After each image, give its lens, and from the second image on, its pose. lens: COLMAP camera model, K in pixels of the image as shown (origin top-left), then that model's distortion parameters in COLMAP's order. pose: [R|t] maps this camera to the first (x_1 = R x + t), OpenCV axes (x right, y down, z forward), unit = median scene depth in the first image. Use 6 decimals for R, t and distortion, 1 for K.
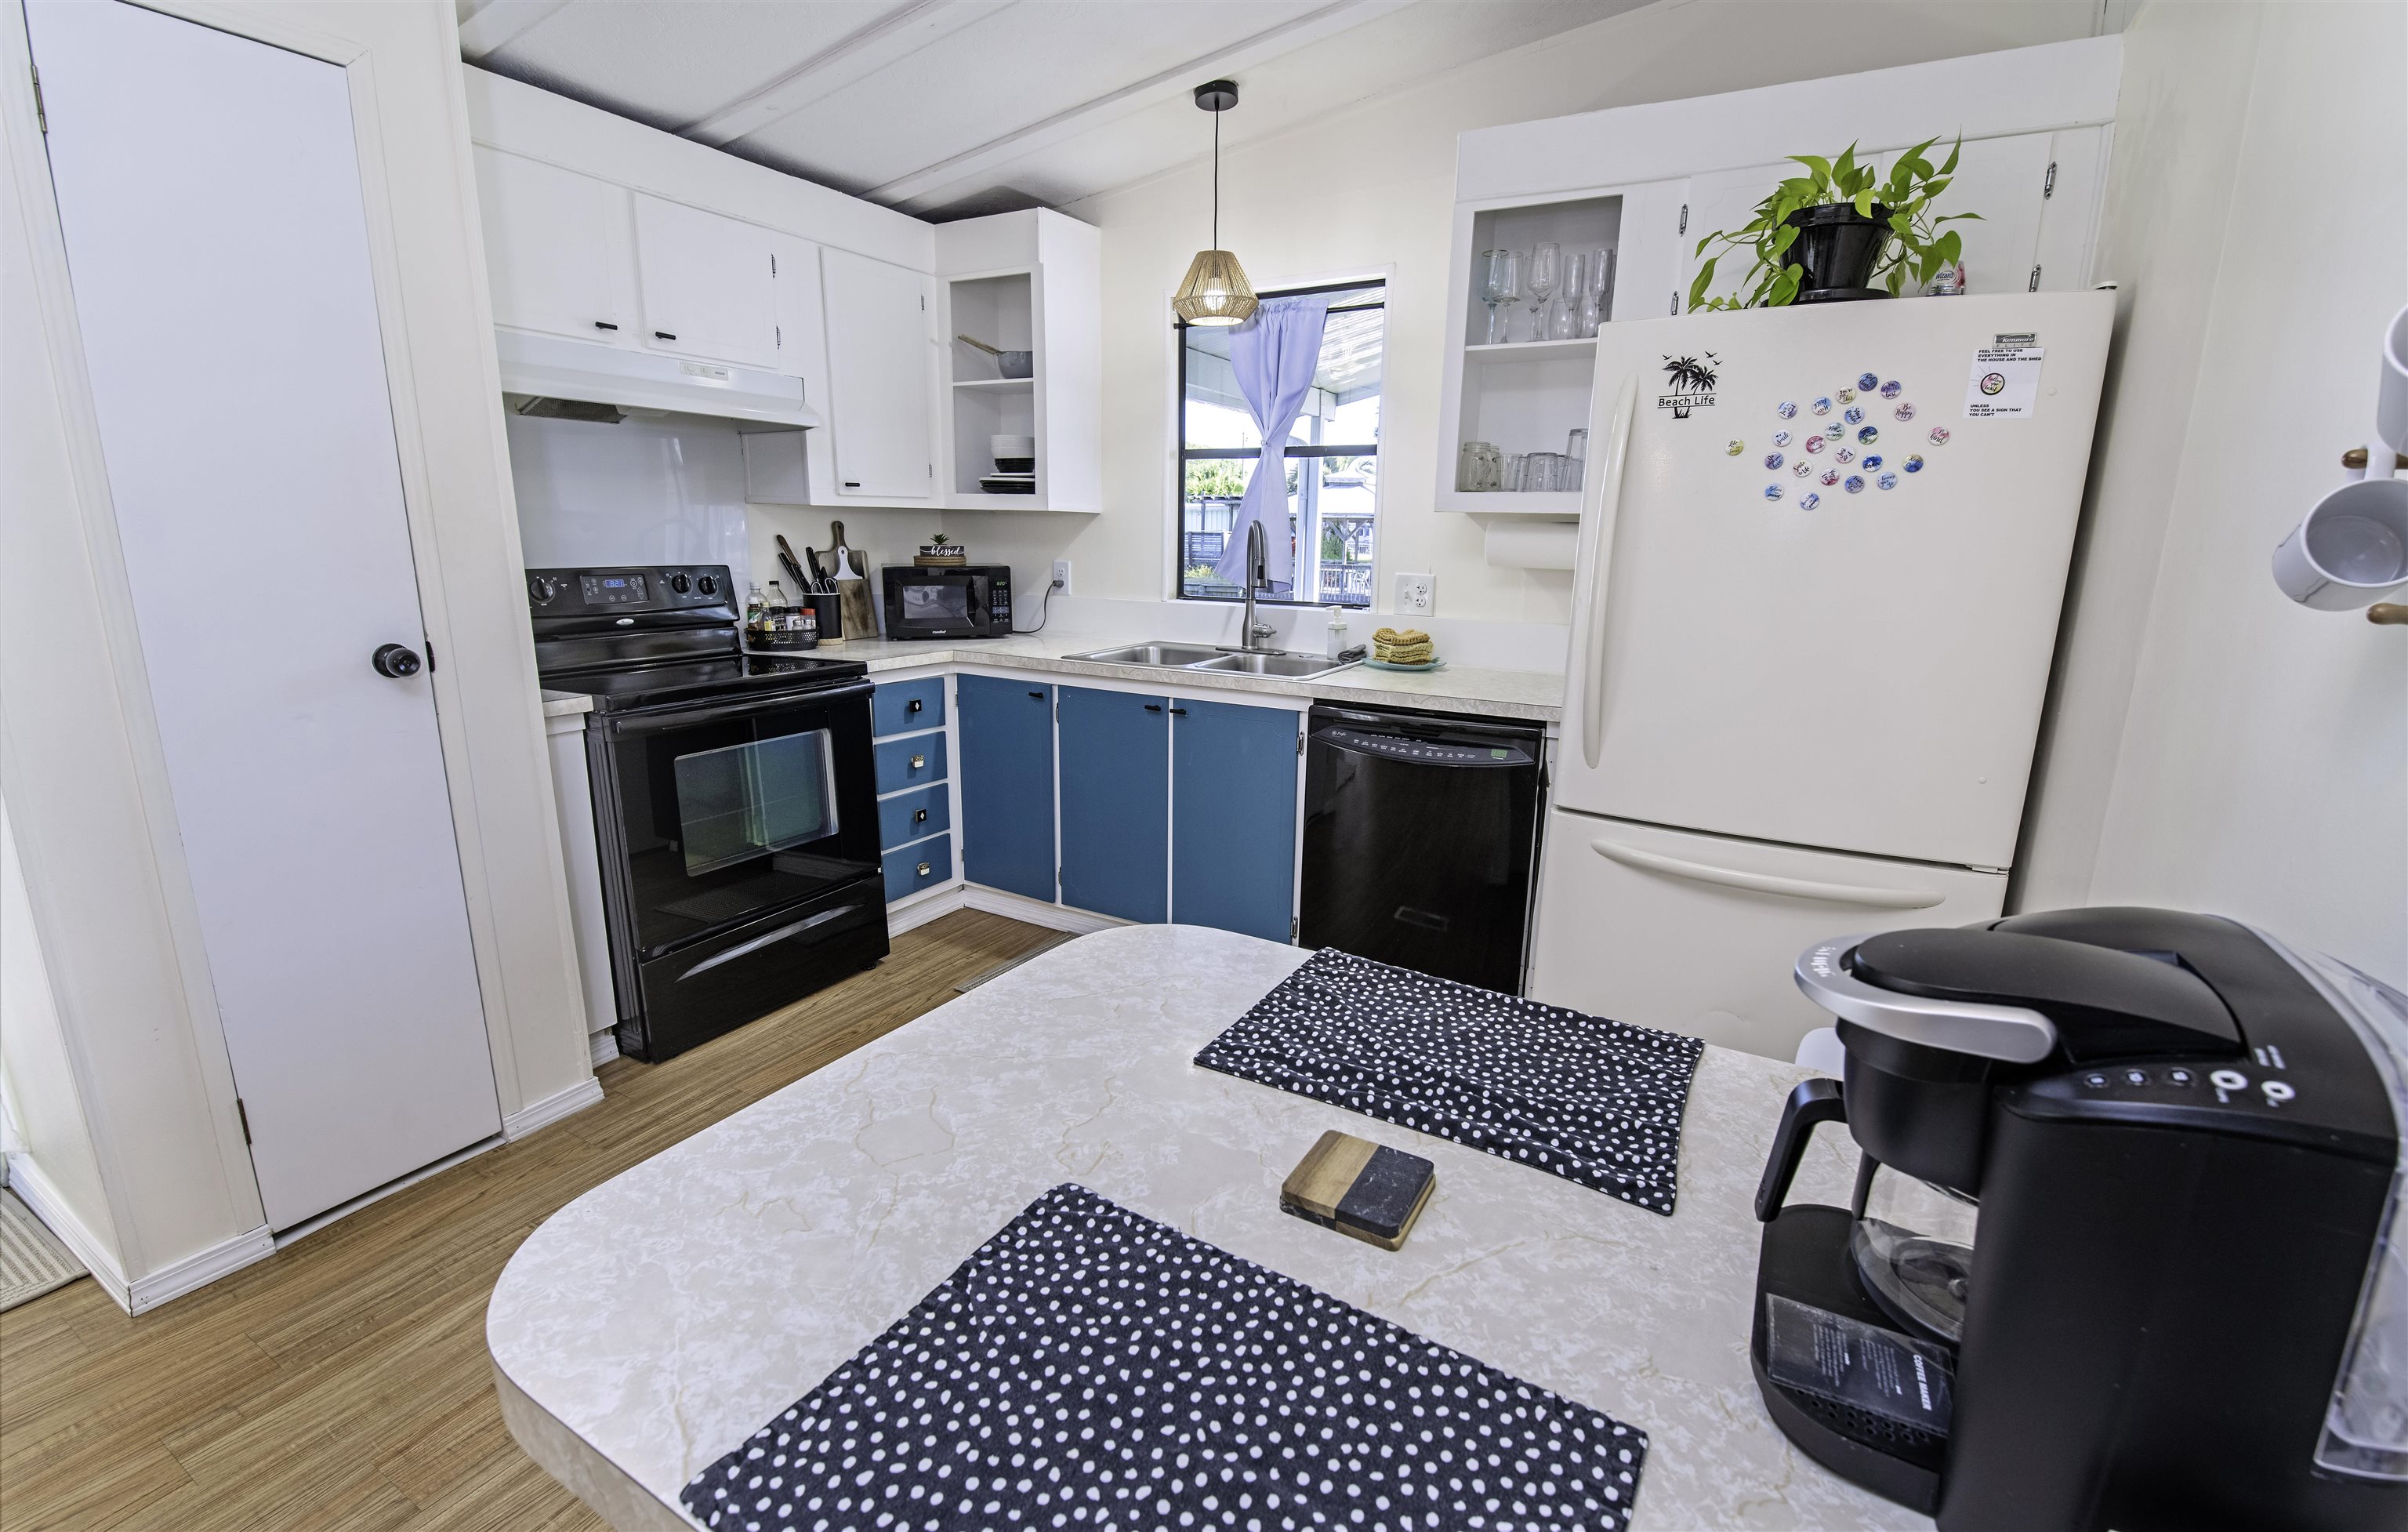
lens RADIAL K [[1042.2, 0, 1216.8], [0, 1042.2, 765.6], [0, 0, 1]] dist [-0.015324, -0.000193]
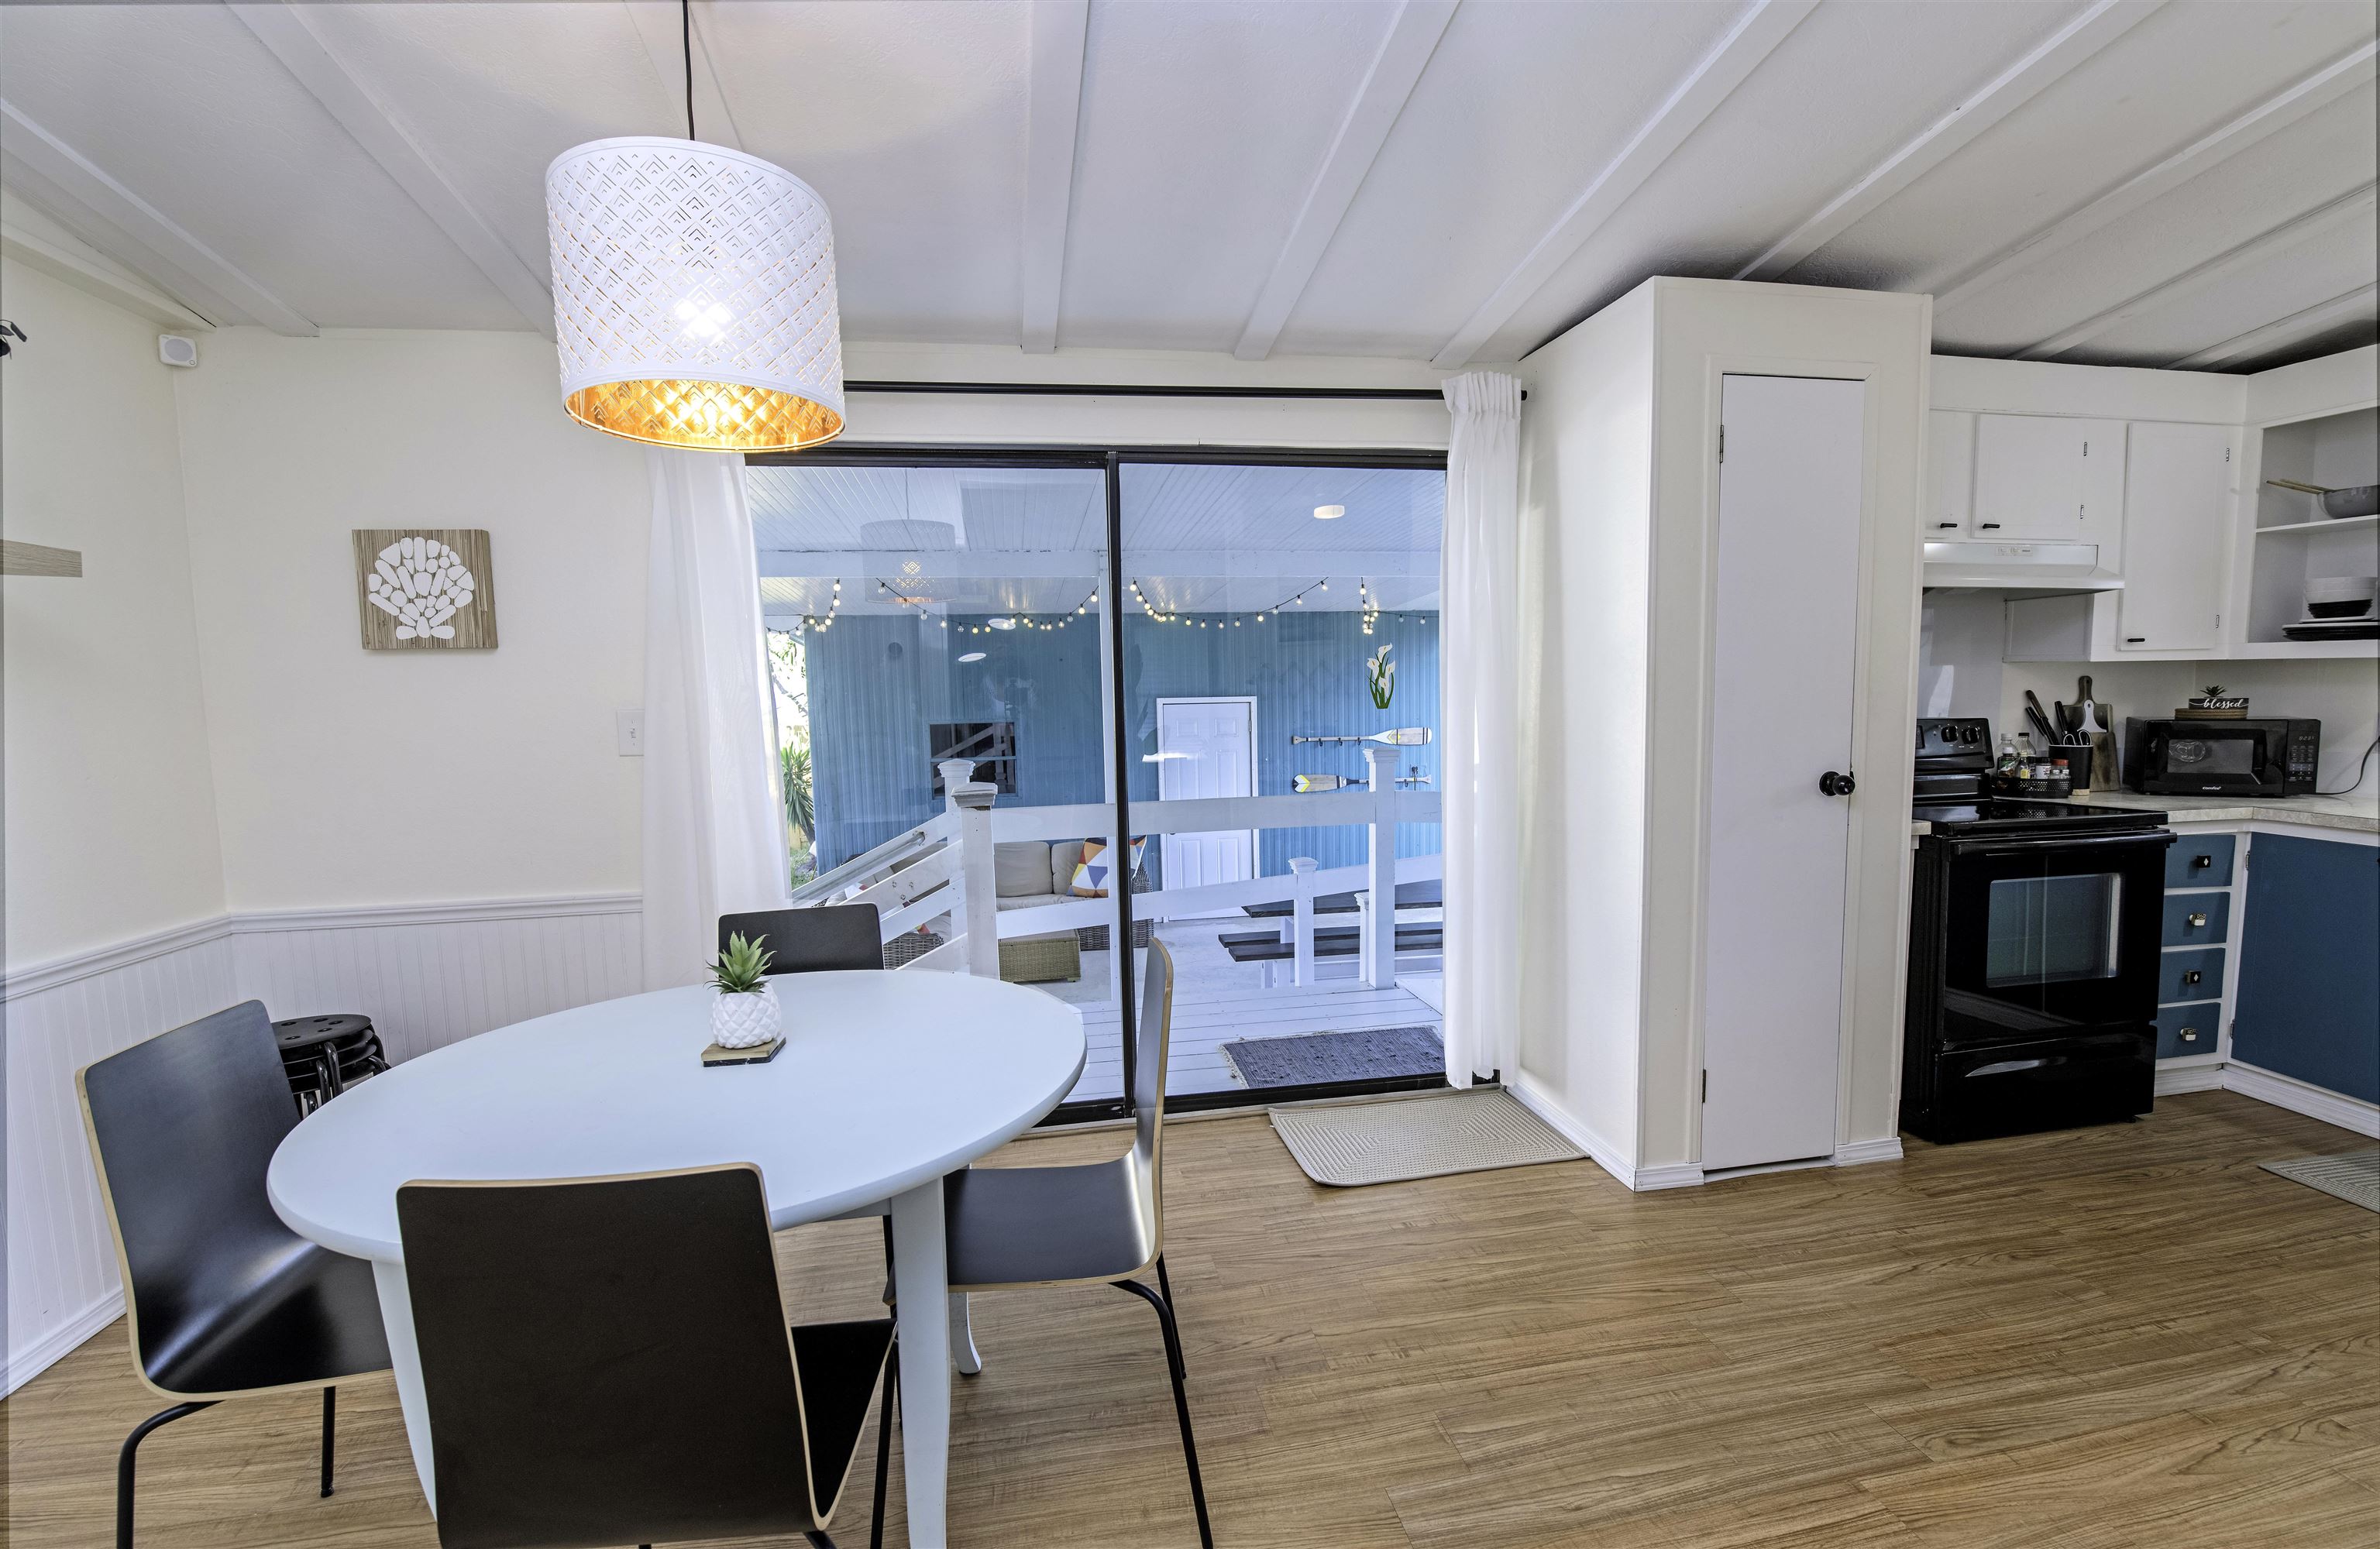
lens RADIAL K [[1029.5, 0, 1204.2], [0, 1029.5, 786.3], [0, 0, 1]] dist [-0.001071, -0.009991]
pose [[0.644894, 0.045783, -0.762899, -0.169505], [-0.143042, 0.987795, -0.061637, 0.064354], [0.750767, 0.148876, 0.643573, -0.312575]]
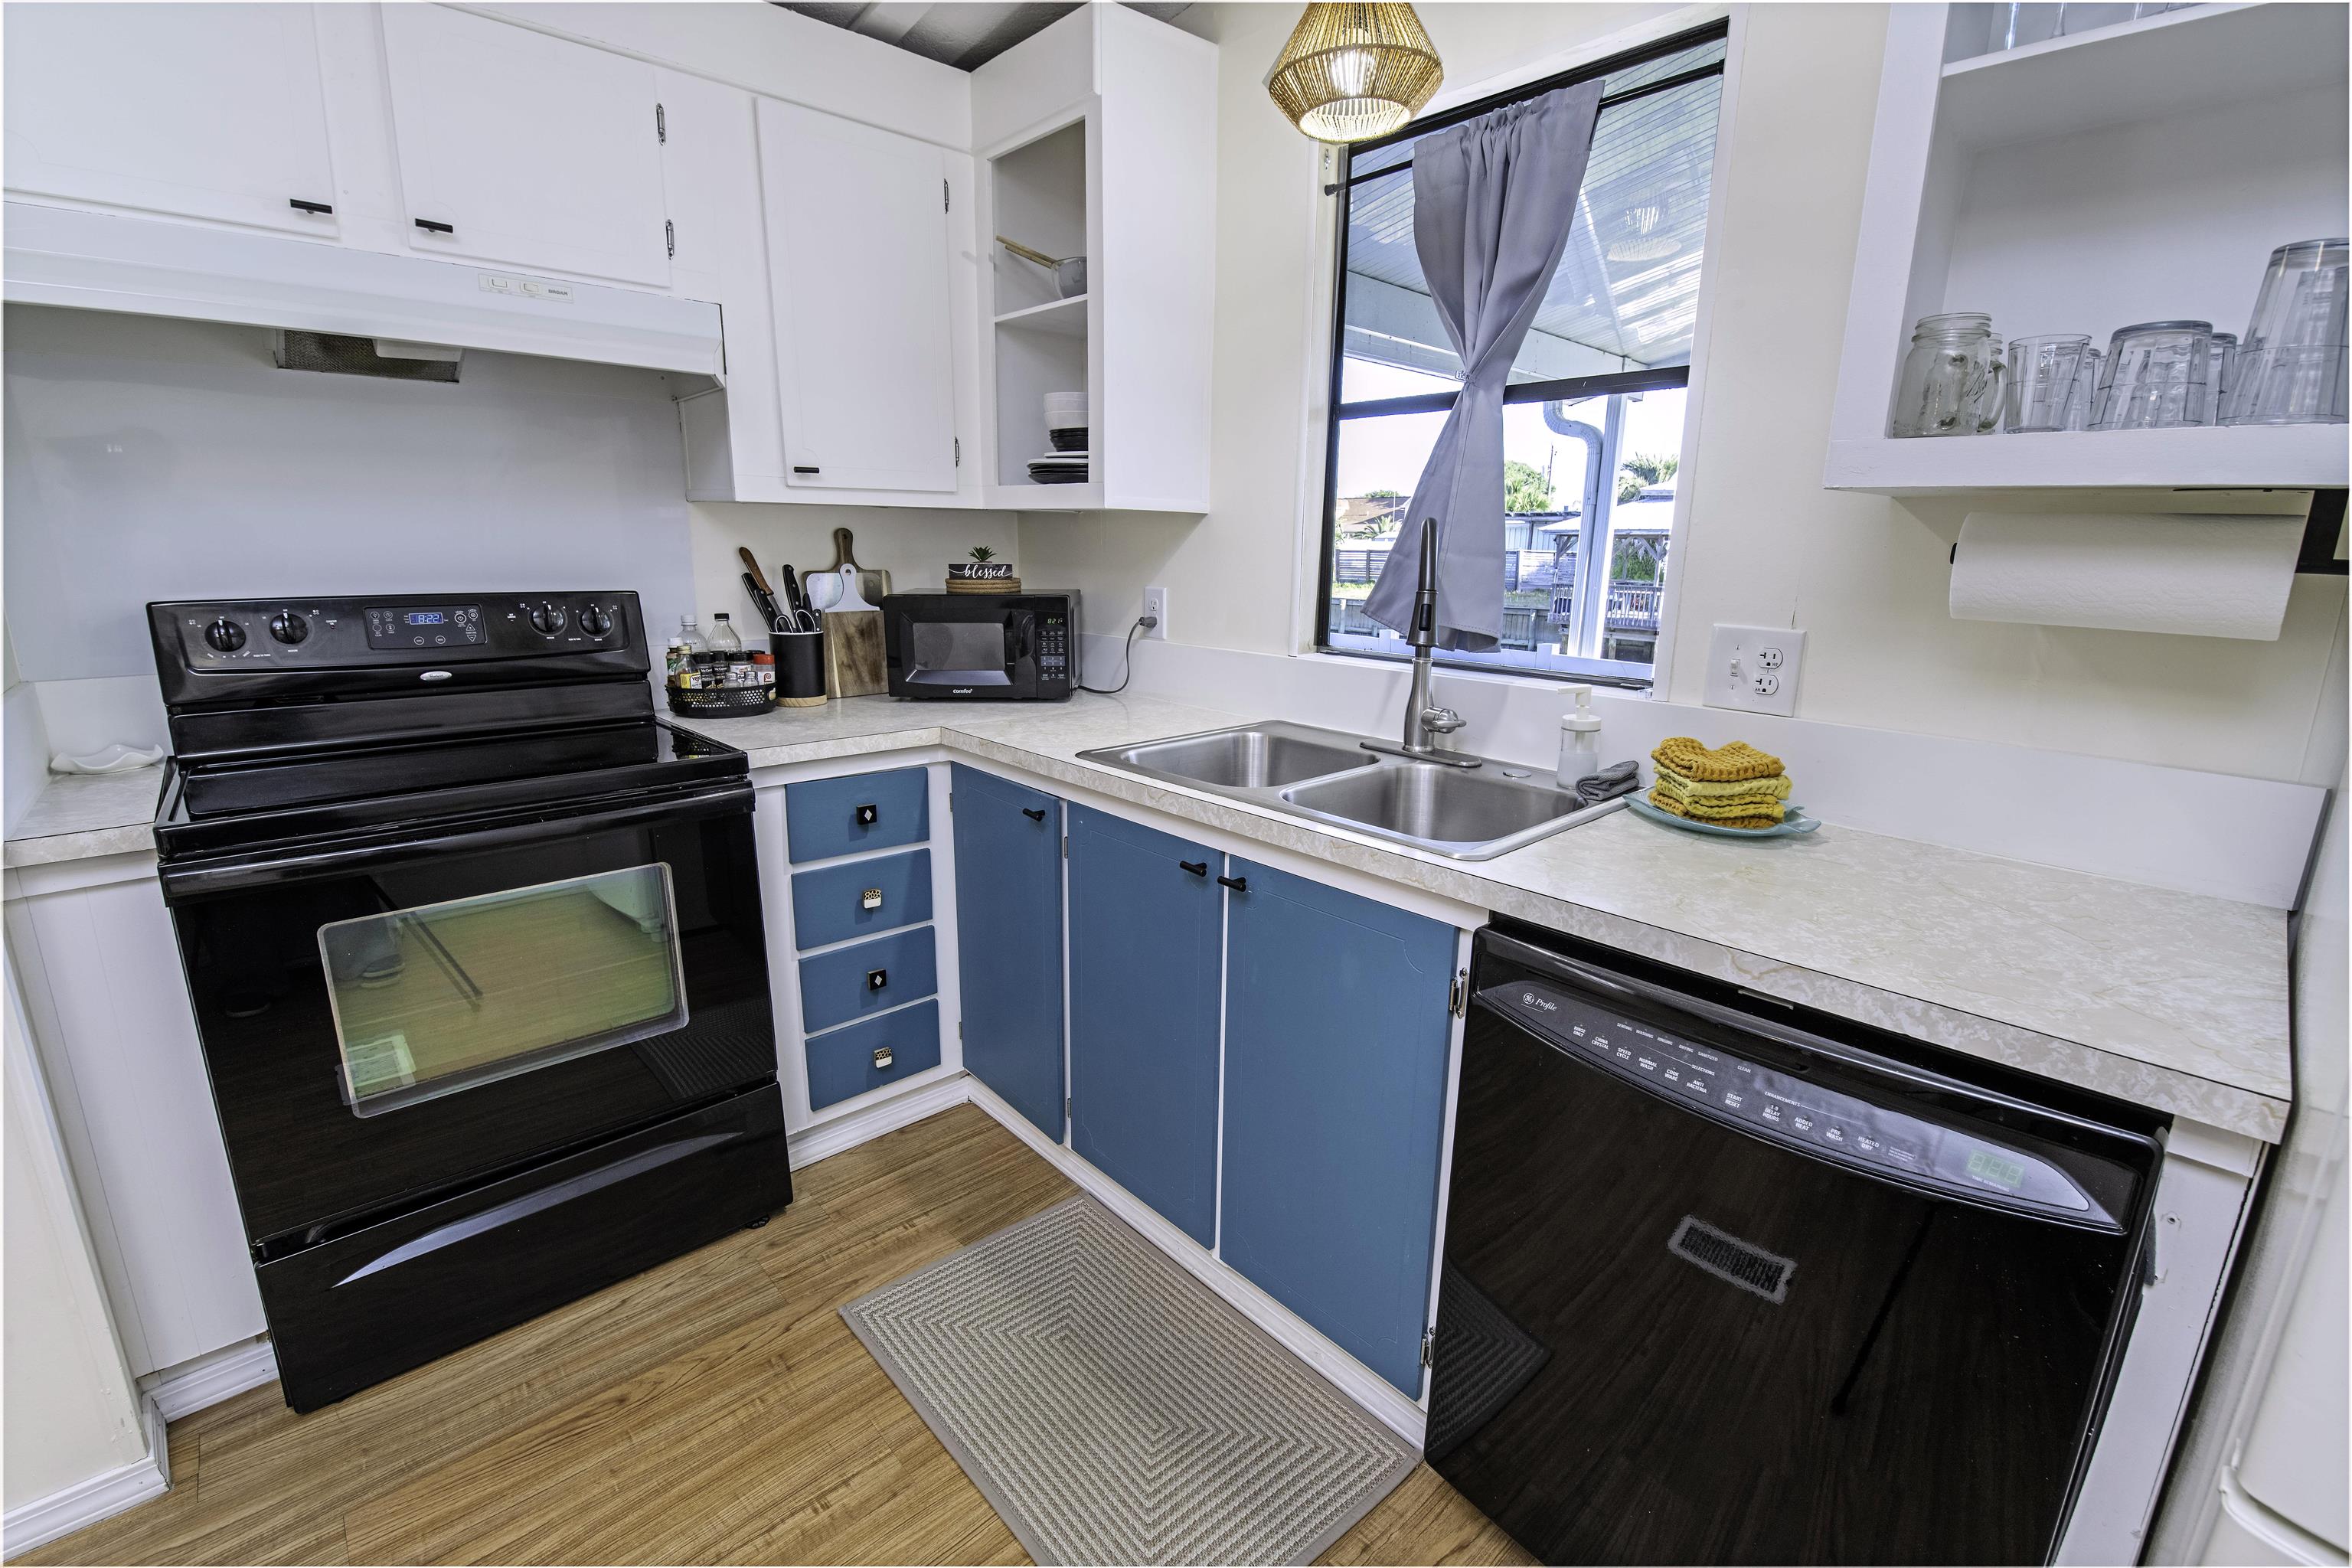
lens RADIAL K [[1034.9, 0, 1175.9], [0, 1034.9, 777.4], [0, 0, 1]] dist [-0.001510, -0.000754]
pose [[0.949165, 0.067143, -0.307534, 0.084816], [-0.067567, 0.997672, 0.009283, -0.098609], [0.307441, 0.011968, 0.951492, 0.451287]]
